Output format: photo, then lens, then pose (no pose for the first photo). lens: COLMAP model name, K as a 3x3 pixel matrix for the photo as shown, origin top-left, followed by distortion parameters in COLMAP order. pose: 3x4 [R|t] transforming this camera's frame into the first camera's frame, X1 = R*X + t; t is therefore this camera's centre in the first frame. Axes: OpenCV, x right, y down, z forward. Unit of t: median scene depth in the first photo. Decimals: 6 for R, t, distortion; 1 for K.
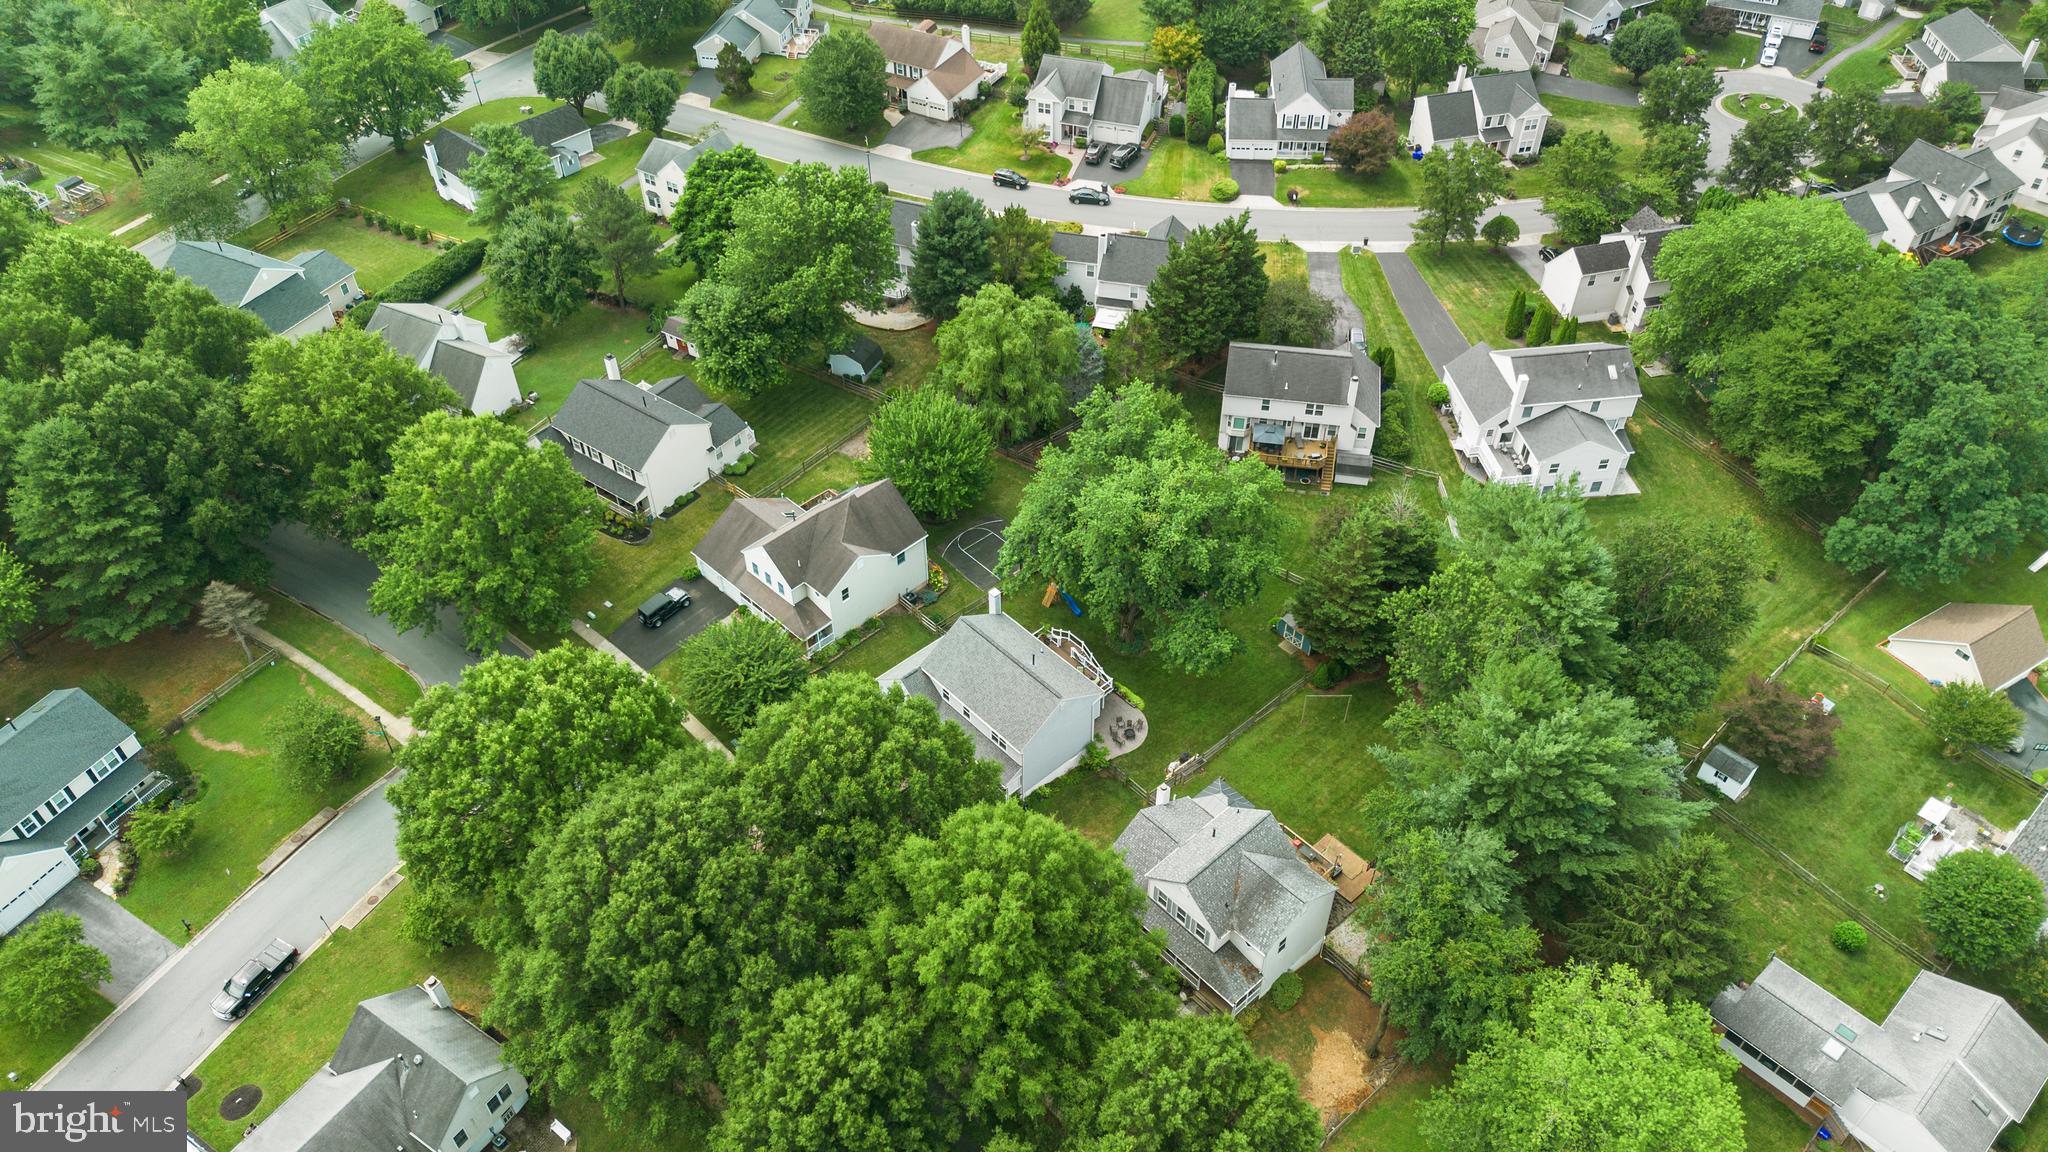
lens RADIAL K [[1427.8, 0, 1033.9], [0, 1427.8, 571.0], [0, 0, 1]] dist [0.070128, -0.063720]
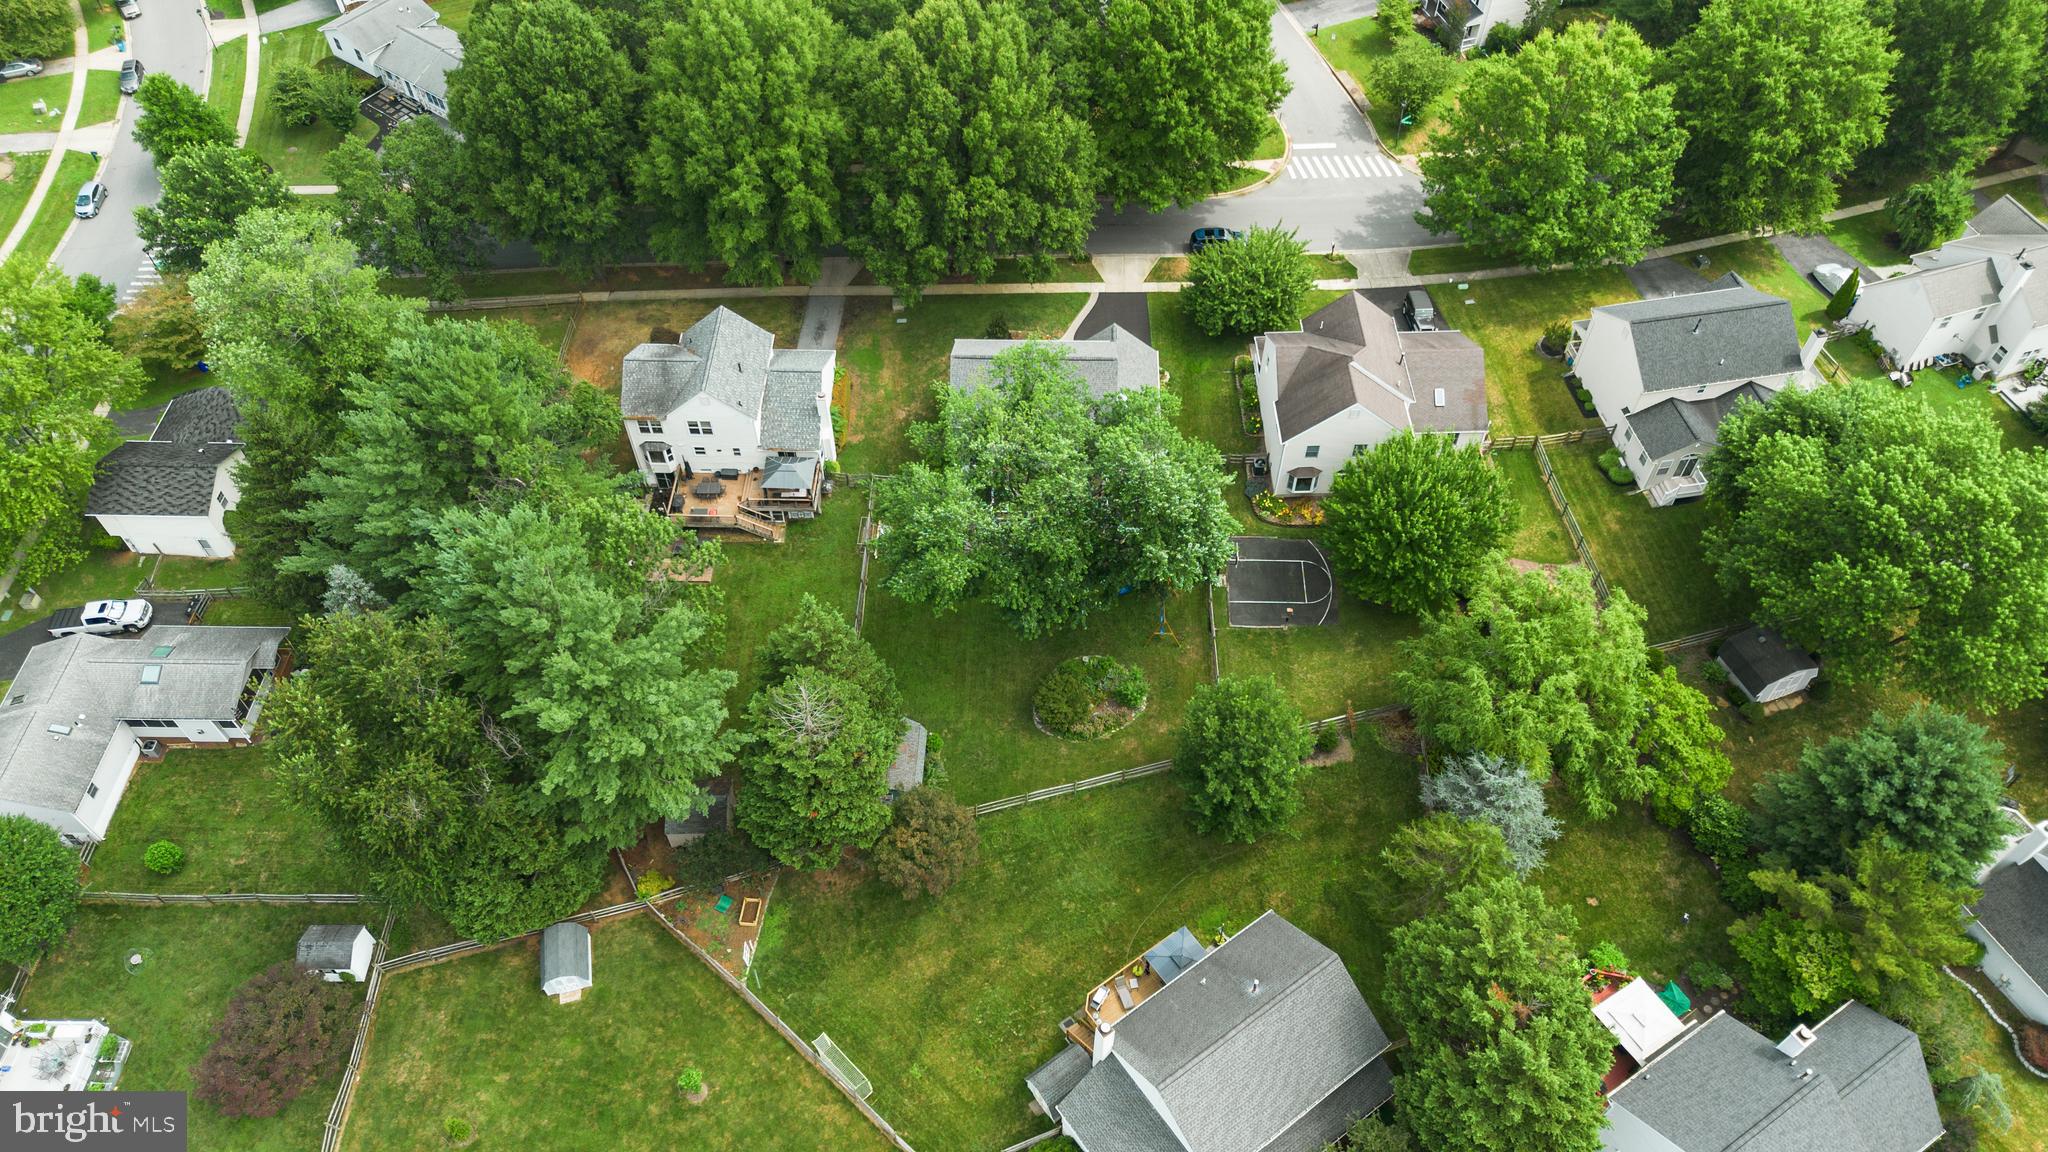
lens RADIAL K [[1444.1, 0, 1024.0], [0, 1444.1, 576.0], [0, 0, 1]] dist [0.072481, -0.066129]
pose [[-0.699346, 0.567580, -0.434475, 0.386593], [-0.483279, 0.072390, 0.872469, -0.604731], [0.526648, 0.820130, 0.223674, 0.740644]]
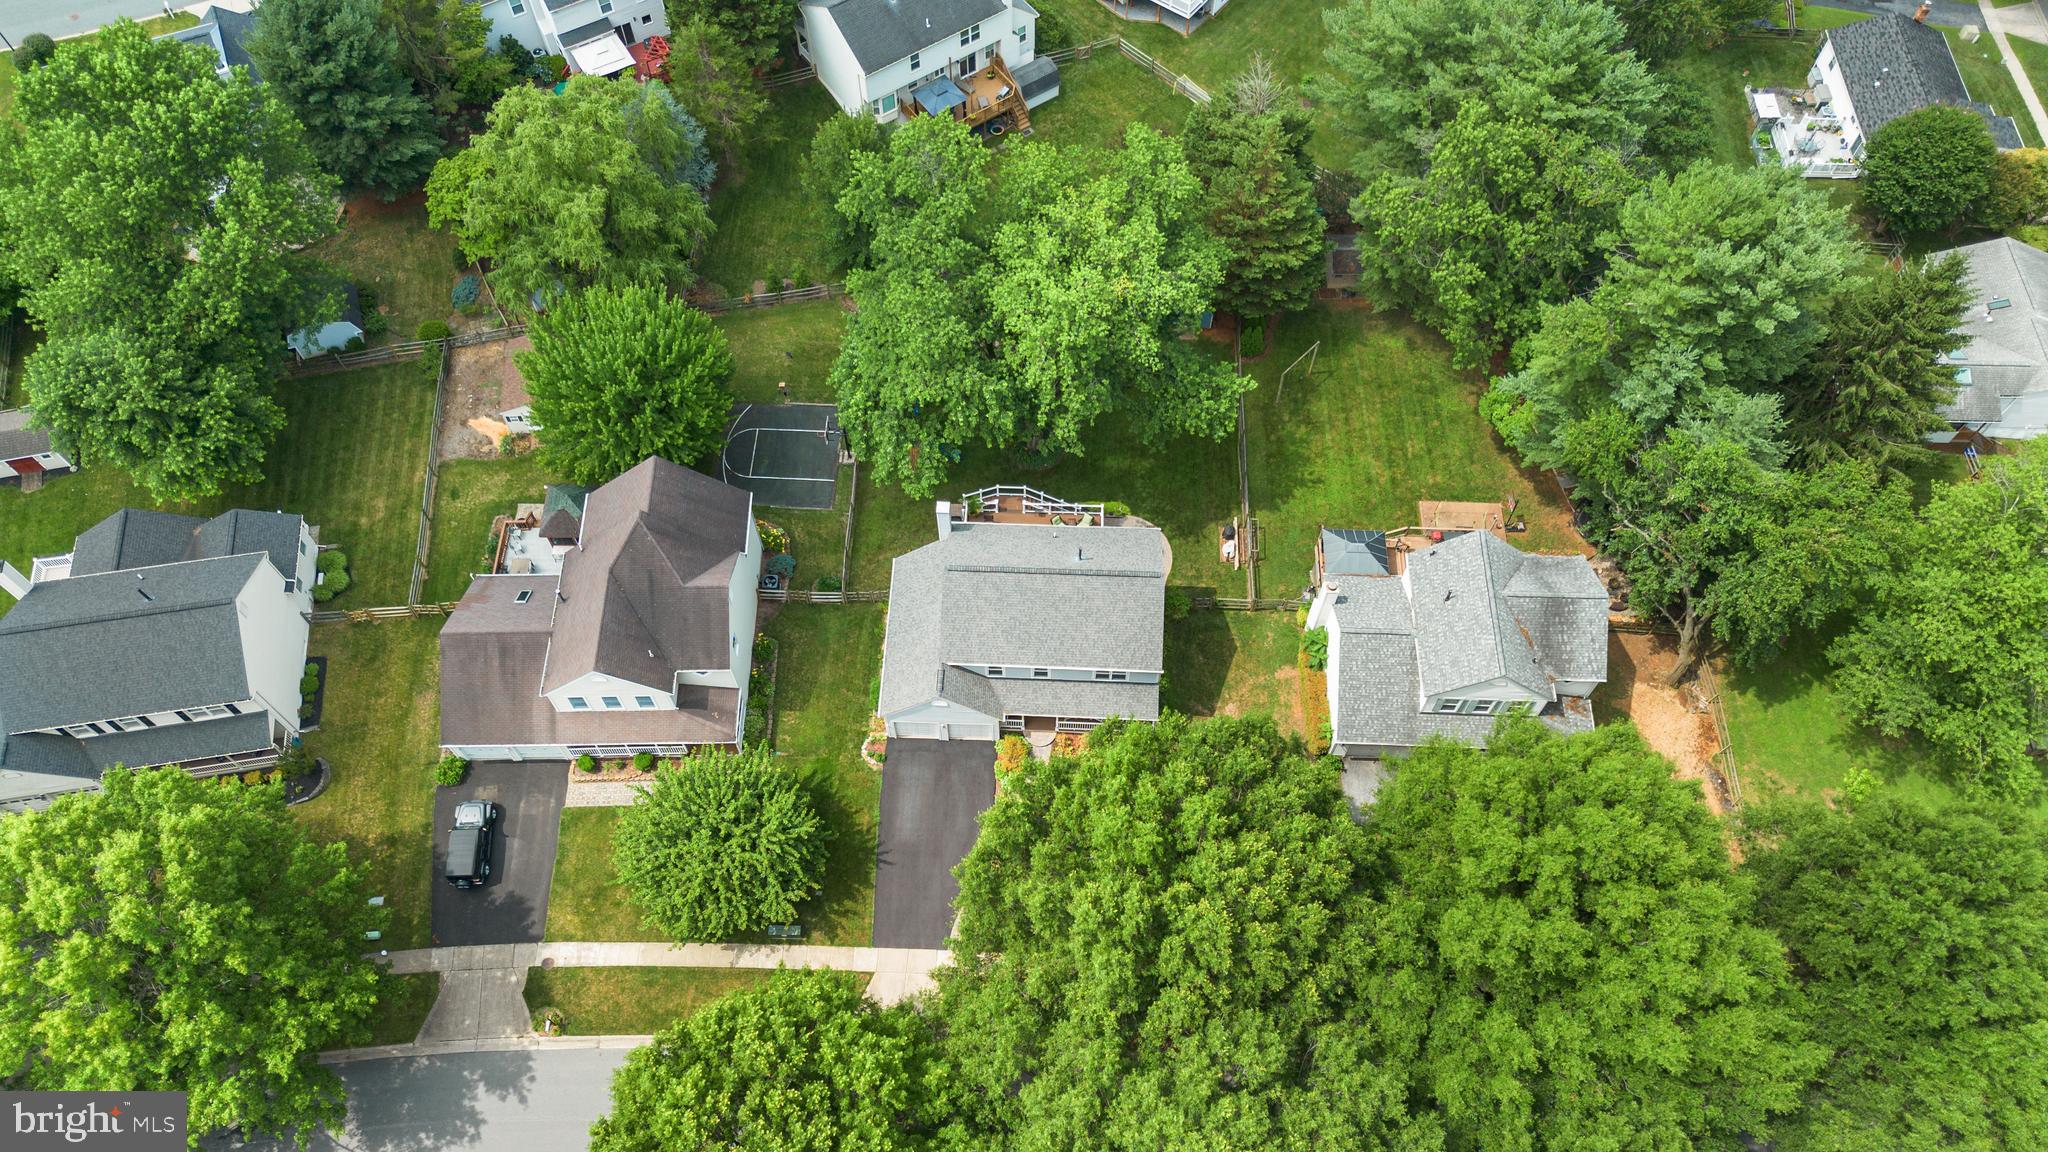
lens RADIAL K [[1444.1, 0, 1024.0], [0, 1444.1, 576.0], [0, 0, 1]] dist [0.072481, -0.066129]
pose [[0.705048, -0.612333, 0.357708, -0.227812], [0.485855, 0.784518, 0.385327, -0.175285], [-0.516577, -0.097880, 0.850628, 0.338354]]
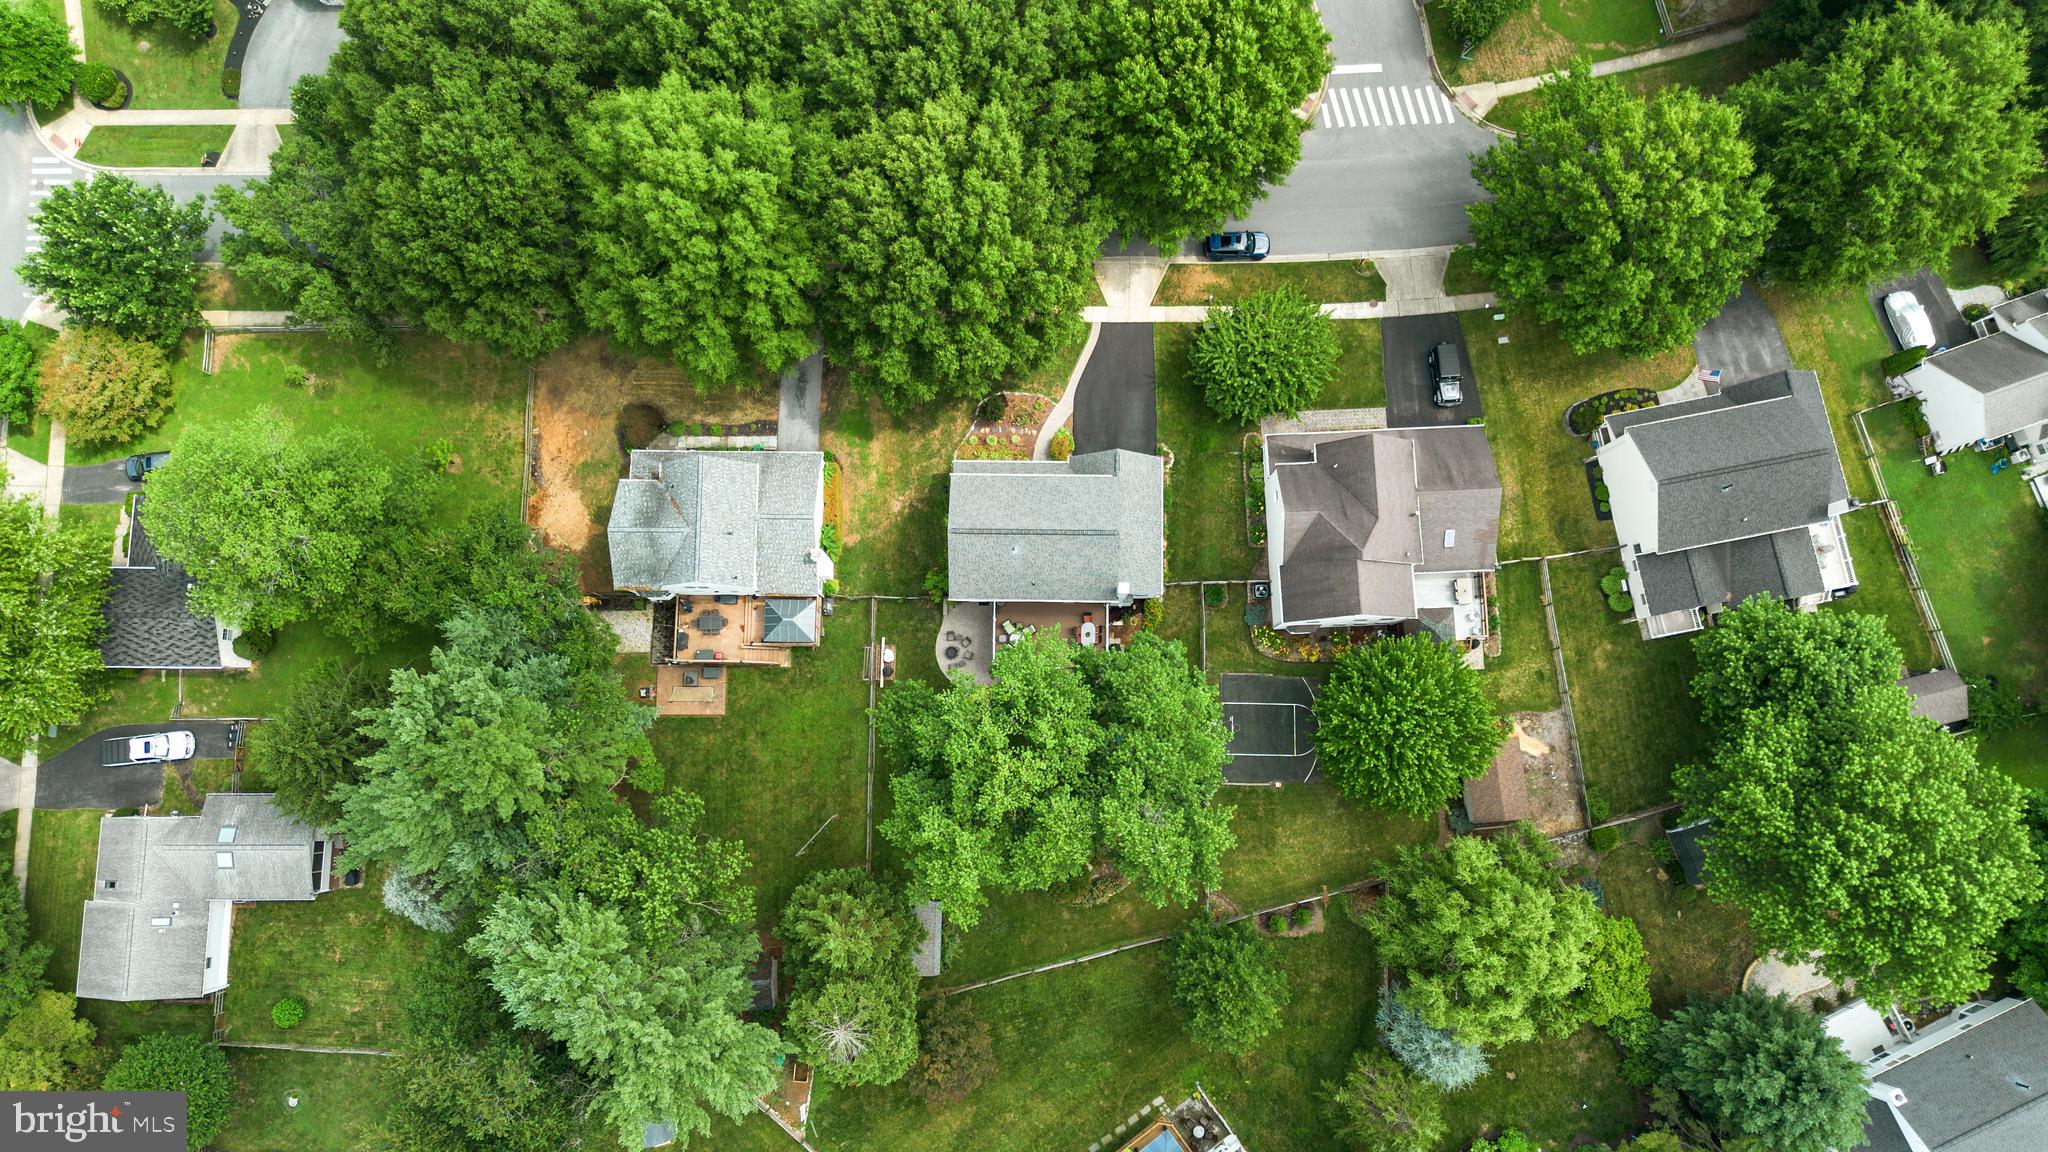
lens RADIAL K [[1455.7, 0, 1022.0], [0, 1455.7, 568.4], [0, 0, 1]] dist [0.071865, -0.068801]
pose [[-0.686507, 0.721630, -0.089210, 0.069917], [-0.491960, -0.370627, 0.787789, -0.538515], [0.535428, 0.584710, 0.609451, 0.375005]]
